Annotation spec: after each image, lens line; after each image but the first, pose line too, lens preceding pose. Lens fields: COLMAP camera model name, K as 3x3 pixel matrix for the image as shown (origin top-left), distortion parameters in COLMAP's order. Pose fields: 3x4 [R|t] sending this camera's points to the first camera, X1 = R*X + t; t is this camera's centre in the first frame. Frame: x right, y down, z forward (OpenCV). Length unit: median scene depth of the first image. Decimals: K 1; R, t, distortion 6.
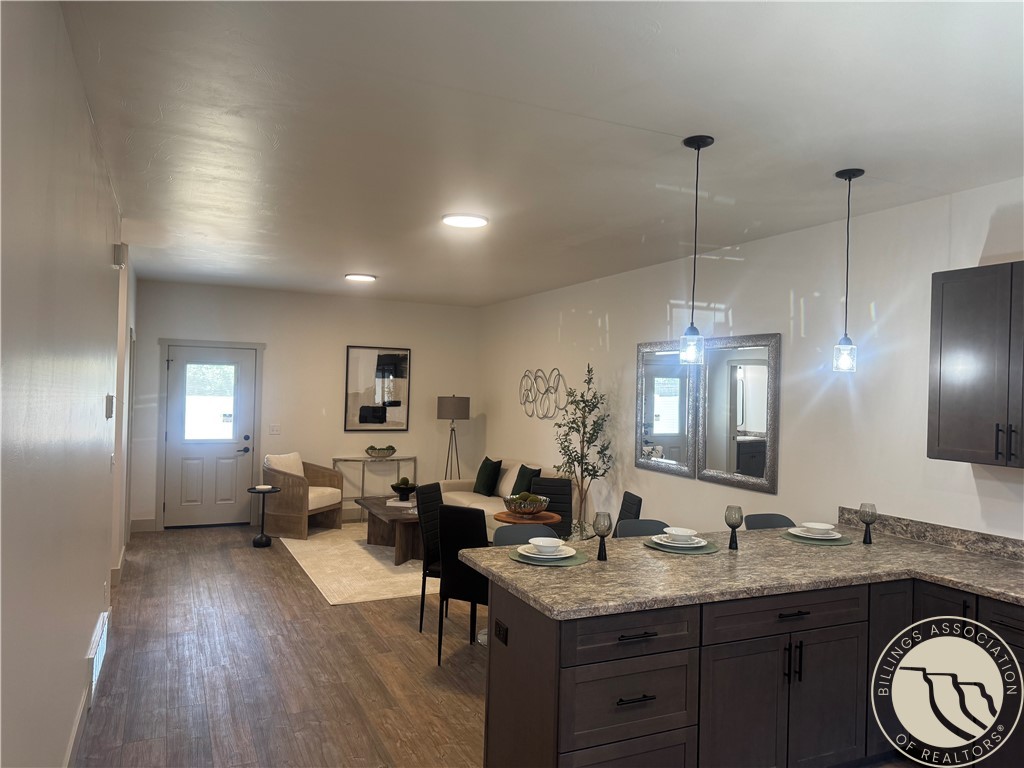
lens RADIAL K [[728.7, 0, 520.3], [0, 728.7, 380.1], [0, 0, 1]] dist [0.051990, -0.059026]
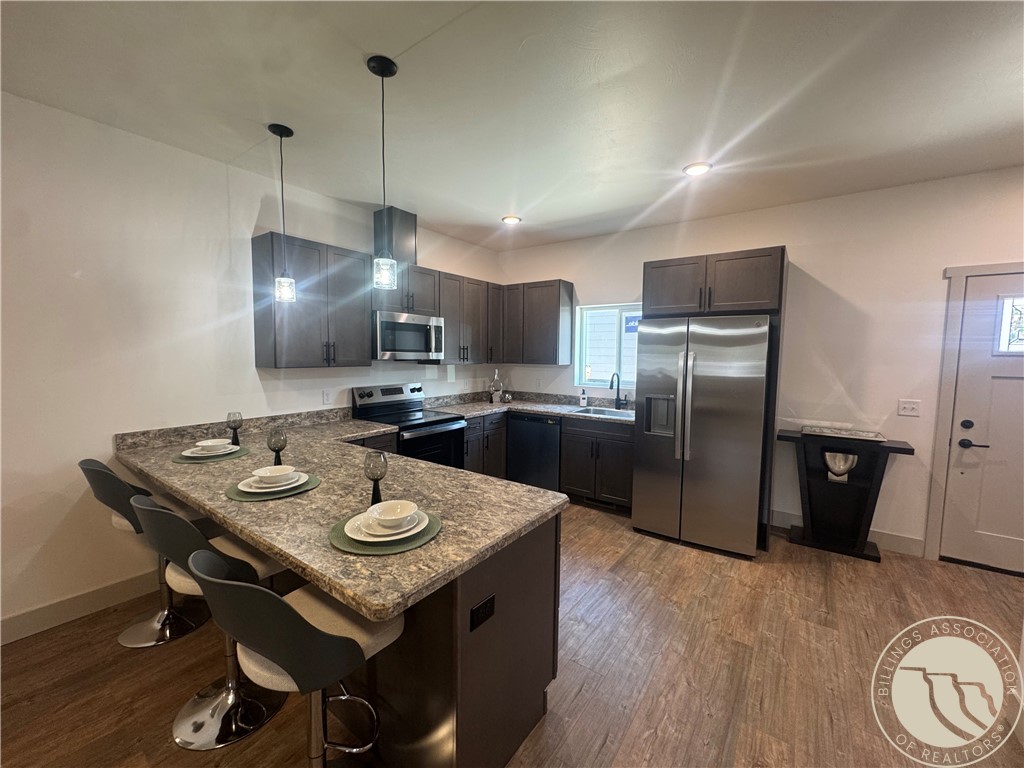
lens RADIAL K [[414.2, 0, 507.4], [0, 414.2, 383.8], [0, 0, 1]] dist [-0.003937, 0.001268]
pose [[-0.474641, -0.099752, 0.874509, -0.296238], [-0.032986, 0.994875, 0.095578, 0.040734], [-0.879561, 0.016519, -0.475499, 0.869014]]
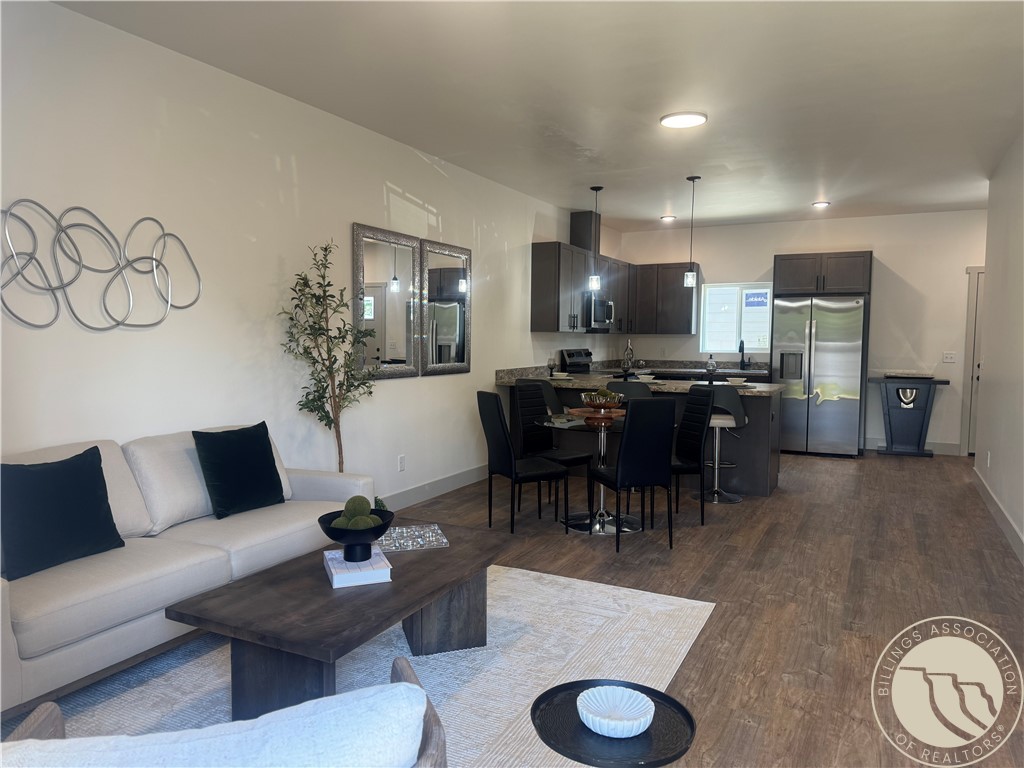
lens RADIAL K [[728.7, 0, 512.6], [0, 728.7, 385.2], [0, 0, 1]] dist [0.051990, -0.059026]
pose [[-0.607495, -0.081339, 0.790148, -0.871577], [-0.030882, 0.996410, 0.078828, 0.087624], [-0.793723, 0.023486, -0.607826, 2.061759]]
